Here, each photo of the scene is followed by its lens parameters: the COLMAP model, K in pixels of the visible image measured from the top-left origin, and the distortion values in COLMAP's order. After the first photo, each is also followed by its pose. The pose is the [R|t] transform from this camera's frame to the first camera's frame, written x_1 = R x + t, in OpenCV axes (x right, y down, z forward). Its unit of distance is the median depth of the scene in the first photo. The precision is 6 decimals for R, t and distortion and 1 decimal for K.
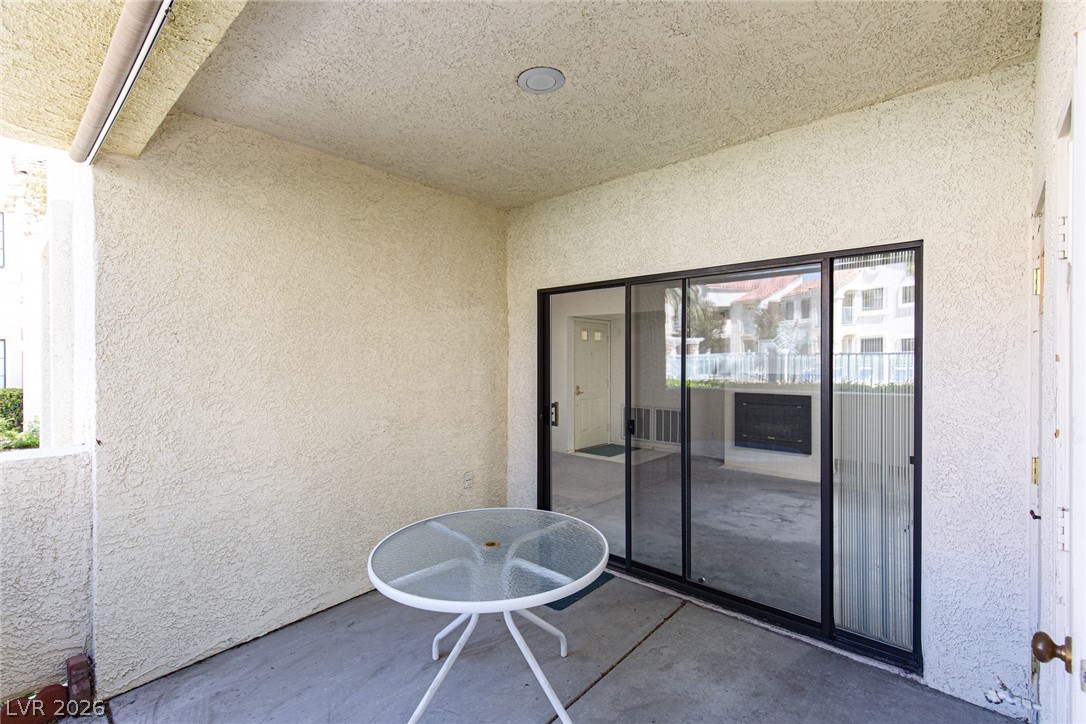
lens RADIAL K [[489.3, 0, 544.4], [0, 489.3, 366.6], [0, 0, 1]] dist [0.005143, -0.000102]
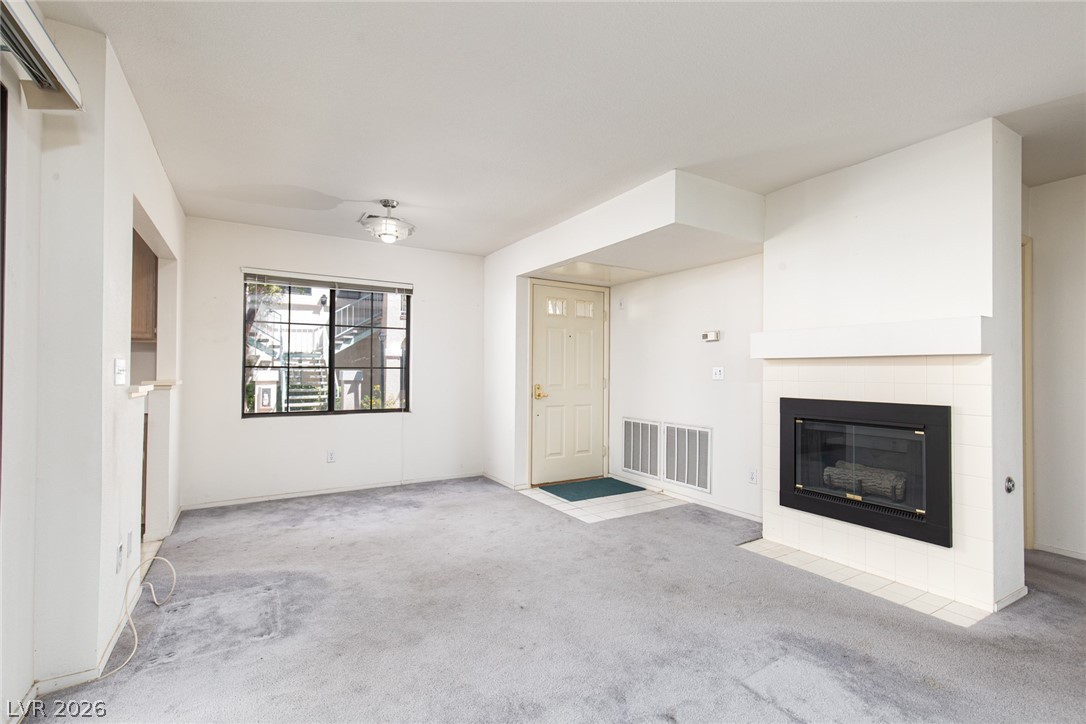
lens RADIAL K [[484.4, 0, 543.0], [0, 484.4, 362.0], [0, 0, 1]] dist [0.001339, 0.000005]
pose [[0.952963, 0.000445, -0.303088, 0.268793], [-0.010821, 0.999411, -0.032556, 0.030161], [0.302895, 0.034304, 0.952406, 0.393431]]
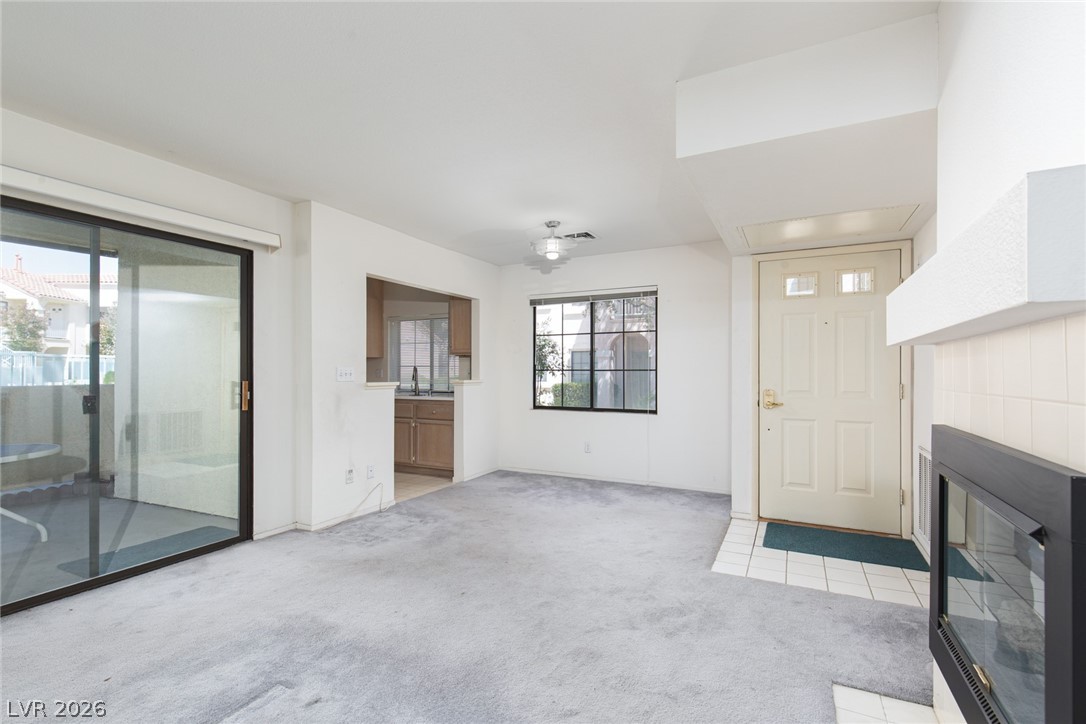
lens RADIAL K [[489.3, 0, 544.4], [0, 489.3, 366.6], [0, 0, 1]] dist [0.005143, -0.000102]
pose [[0.250418, -0.010555, -0.968080, 0.496904], [-0.015820, 0.999762, -0.014993, 0.026642], [0.968009, 0.019070, 0.250191, 0.652353]]
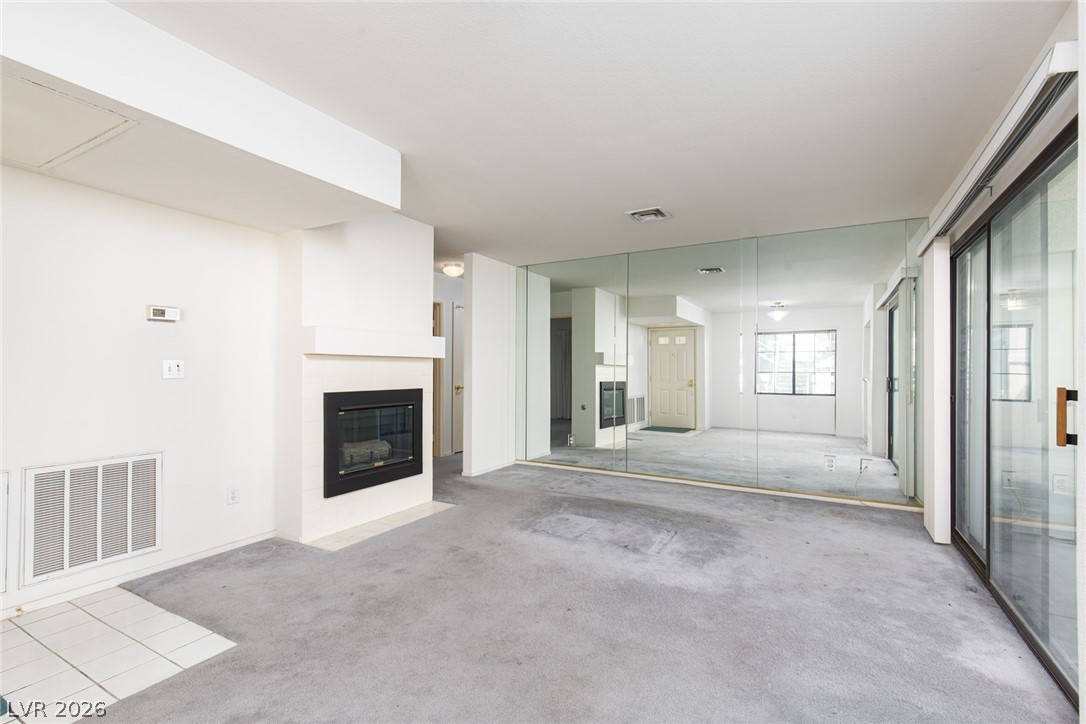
lens RADIAL K [[489.3, 0, 544.4], [0, 489.3, 366.6], [0, 0, 1]] dist [0.005143, -0.000102]
pose [[-0.201497, 0.008258, 0.979454, -0.139675], [0.011755, 0.999913, -0.006012, 0.026672], [-0.979419, 0.010303, -0.201577, 0.769084]]
